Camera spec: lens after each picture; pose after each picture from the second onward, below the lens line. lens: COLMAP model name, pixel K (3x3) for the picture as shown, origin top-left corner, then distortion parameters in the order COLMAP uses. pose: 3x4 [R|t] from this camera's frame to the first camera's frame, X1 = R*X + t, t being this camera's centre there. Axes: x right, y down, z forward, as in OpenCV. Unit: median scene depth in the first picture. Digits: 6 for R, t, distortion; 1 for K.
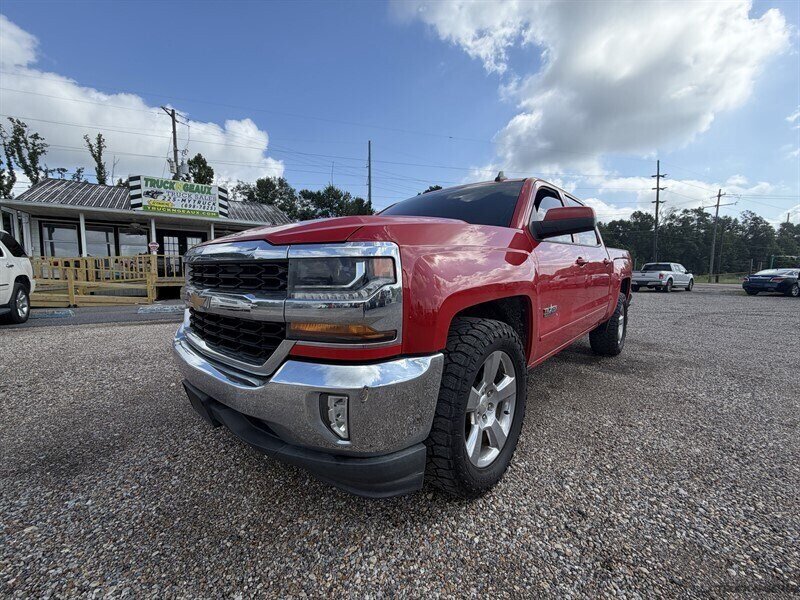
lens RADIAL K [[319.2, 0, 399.0], [0, 319.2, 301.3], [0, 0, 1]] dist [0.000431, -0.000377]
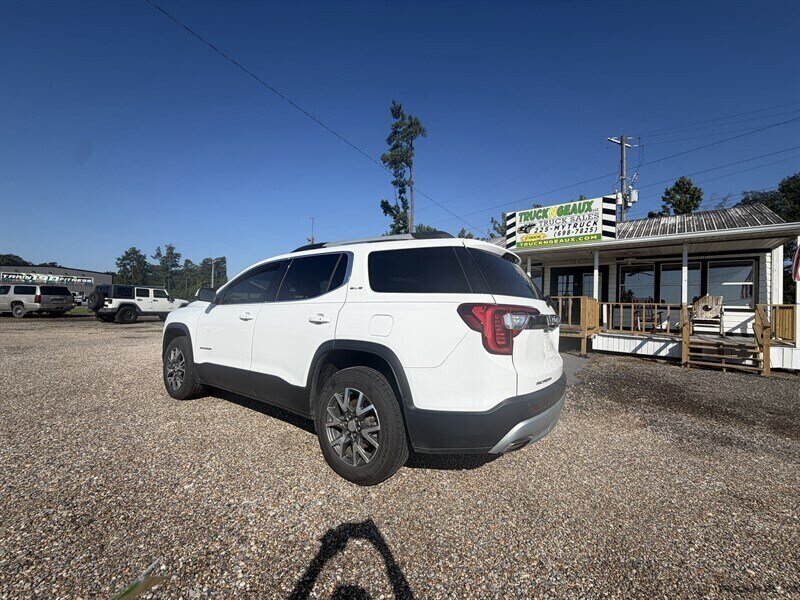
lens RADIAL K [[319.2, 0, 399.1], [0, 319.2, 302.6], [0, 0, 1]] dist [0.000431, -0.000377]
pose [[0.253630, -0.013794, -0.967203, -0.006618], [-0.111422, 0.992826, -0.043378, -0.050682], [0.960862, 0.118770, 0.250274, 0.431600]]
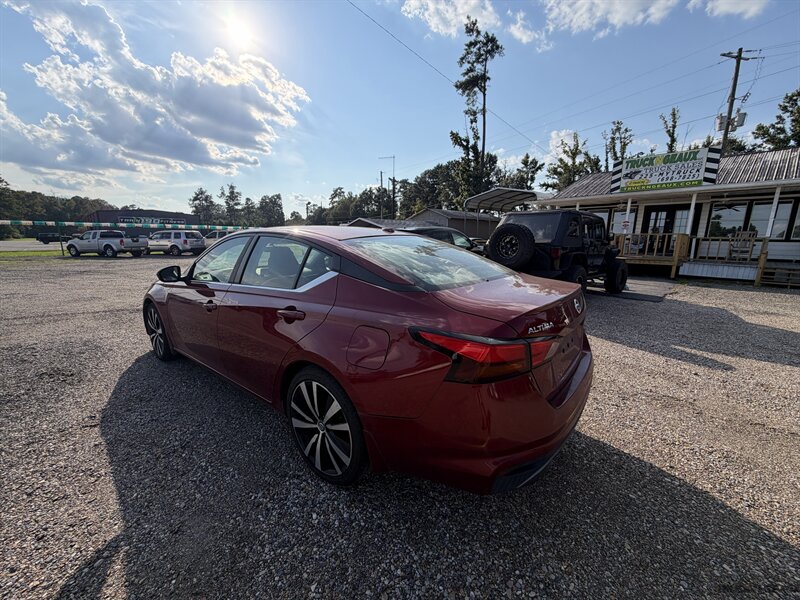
lens RADIAL K [[319.2, 0, 400.5], [0, 319.2, 304.5], [0, 0, 1]] dist [0.000431, -0.000377]
pose [[0.121370, 0.192230, -0.973816, 0.230336], [-0.095178, 0.978802, 0.181352, -0.032266], [0.988034, 0.070675, 0.137093, 0.120919]]
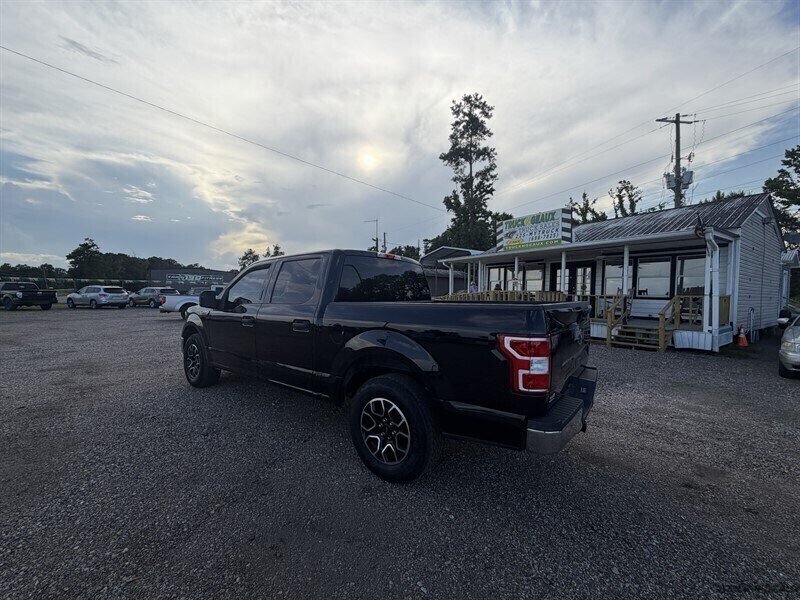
lens RADIAL K [[319.2, 0, 401.9], [0, 319.2, 302.7], [0, 0, 1]] dist [0.000431, -0.000377]
pose [[0.000021, 0.020644, -0.999787, 0.296693], [-0.100200, 0.994755, 0.020538, -0.084445], [0.994967, 0.100178, 0.002089, 0.608340]]
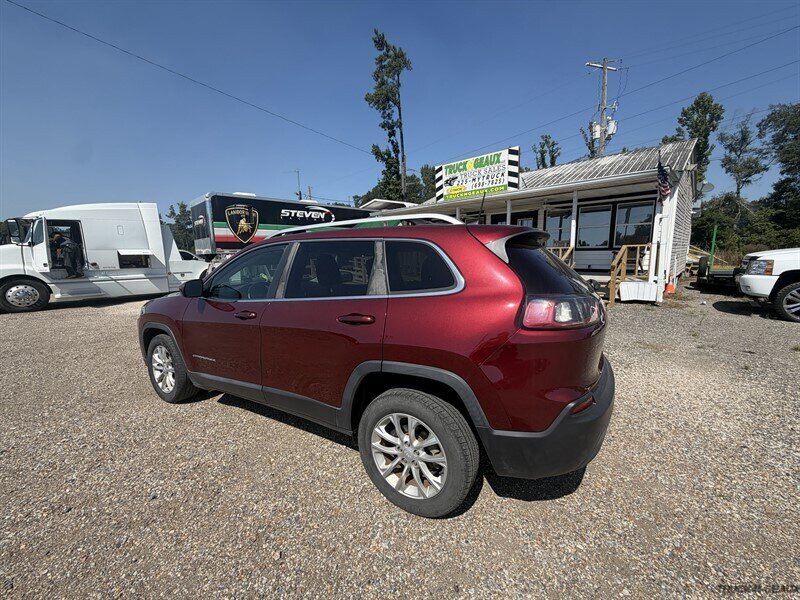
lens RADIAL K [[319.2, 0, 398.8], [0, 319.2, 303.7], [0, 0, 1]] dist [0.000431, -0.000377]
pose [[0.197524, 0.141106, -0.970089, 0.162032], [-0.062551, 0.989384, 0.131176, -0.083588], [0.978300, 0.034770, 0.204253, 0.619042]]
